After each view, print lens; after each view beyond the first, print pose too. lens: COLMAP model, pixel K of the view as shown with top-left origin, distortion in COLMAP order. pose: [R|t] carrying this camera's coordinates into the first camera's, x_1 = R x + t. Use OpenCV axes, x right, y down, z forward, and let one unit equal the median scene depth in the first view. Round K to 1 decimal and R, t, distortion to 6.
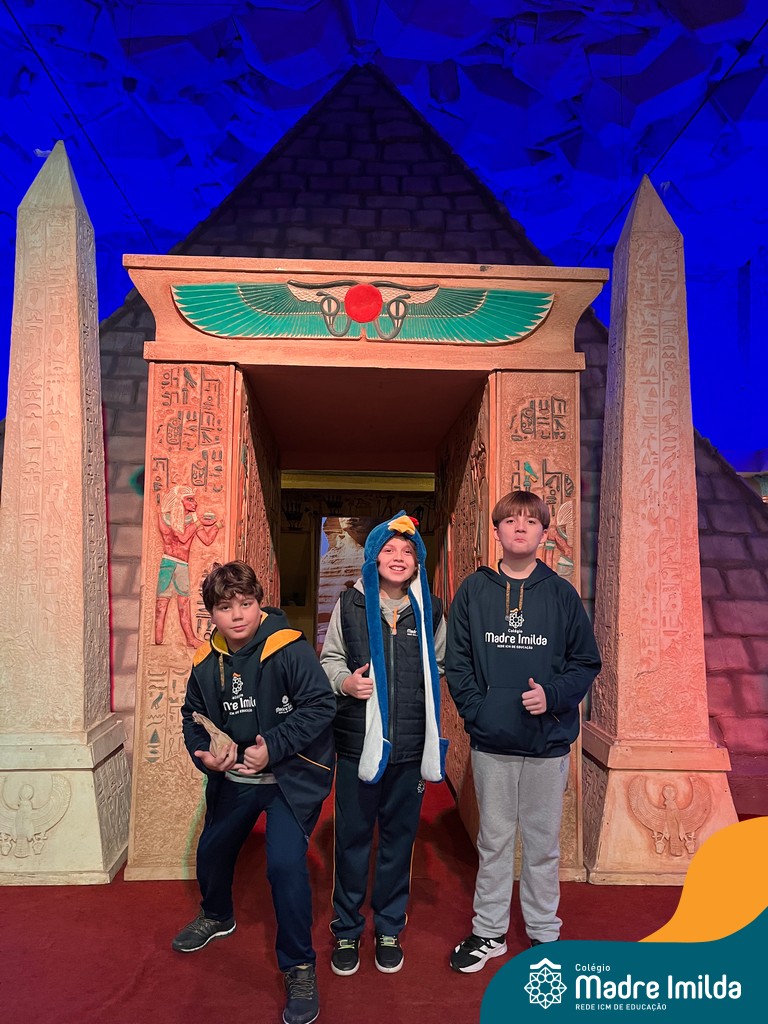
lens RADIAL K [[784.8, 0, 379.0], [0, 784.8, 517.5], [0, 0, 1]] dist [0.059928, -0.083926]
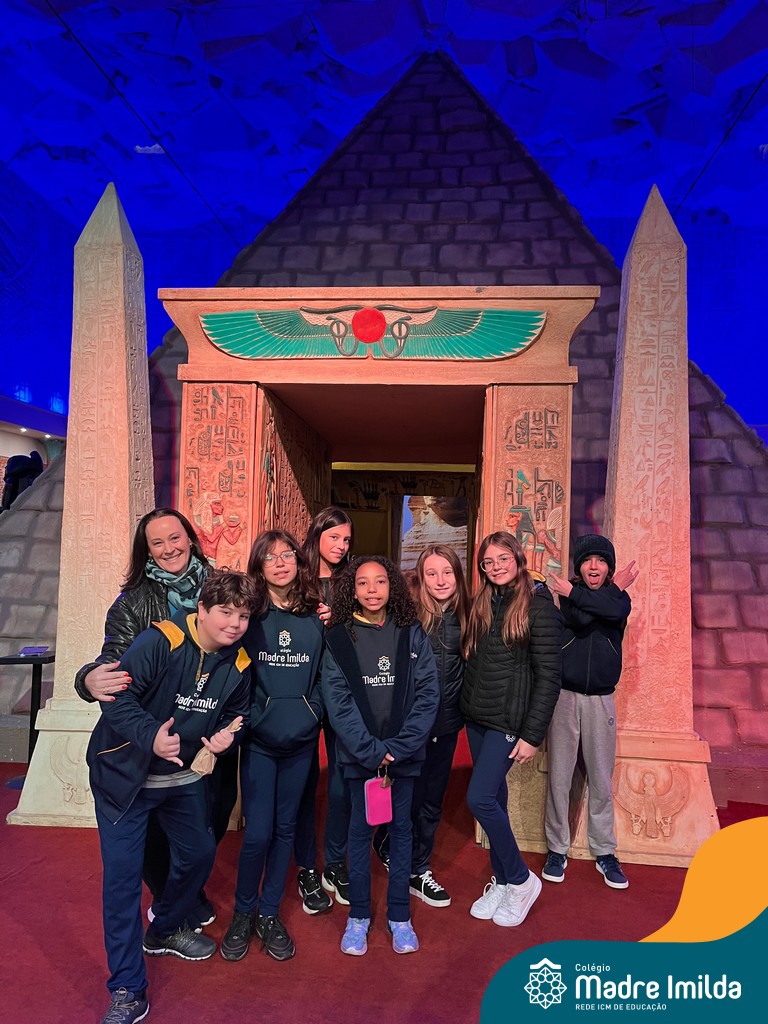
lens RADIAL K [[784.8, 0, 380.9], [0, 784.8, 523.7], [0, 0, 1]] dist [0.059928, -0.083926]
pose [[0.990338, 0.009803, -0.138328, 0.146272], [-0.002904, 0.998745, 0.049992, -0.049815], [0.138645, -0.049107, 0.989124, -0.091328]]
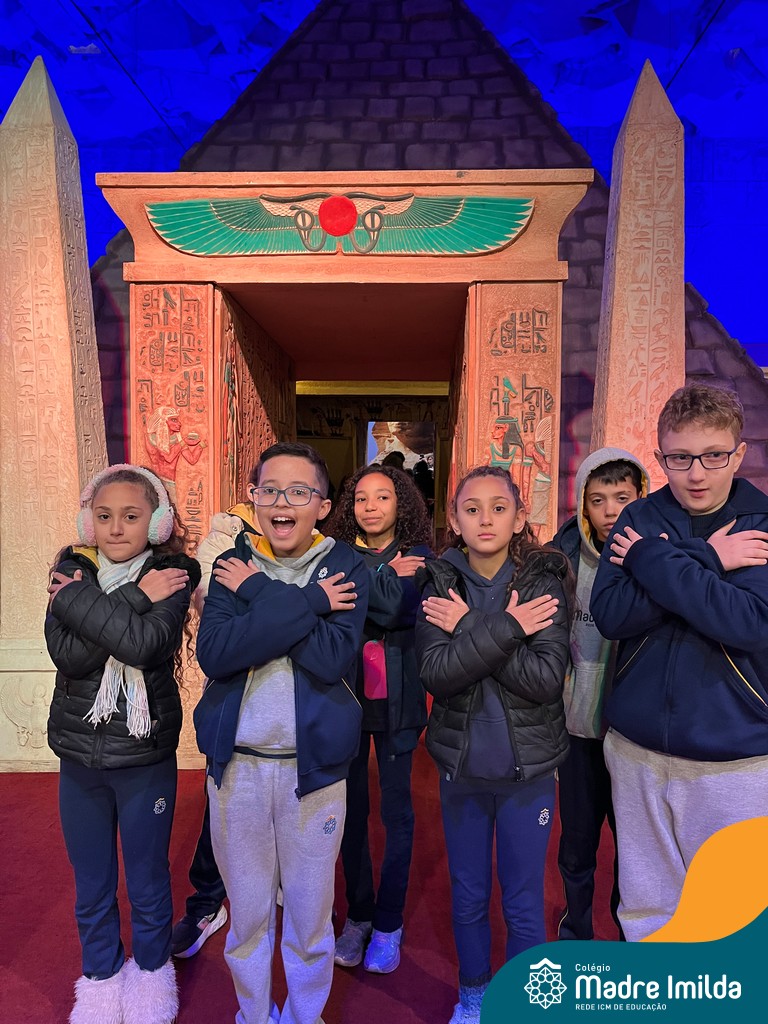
lens RADIAL K [[784.8, 0, 385.6], [0, 784.8, 518.3], [0, 0, 1]] dist [0.059928, -0.083926]
pose [[0.996588, -0.002294, -0.082506, 0.116084], [0.012904, 0.991653, 0.128289, -0.023432], [0.081523, -0.128916, 0.988299, -0.014102]]
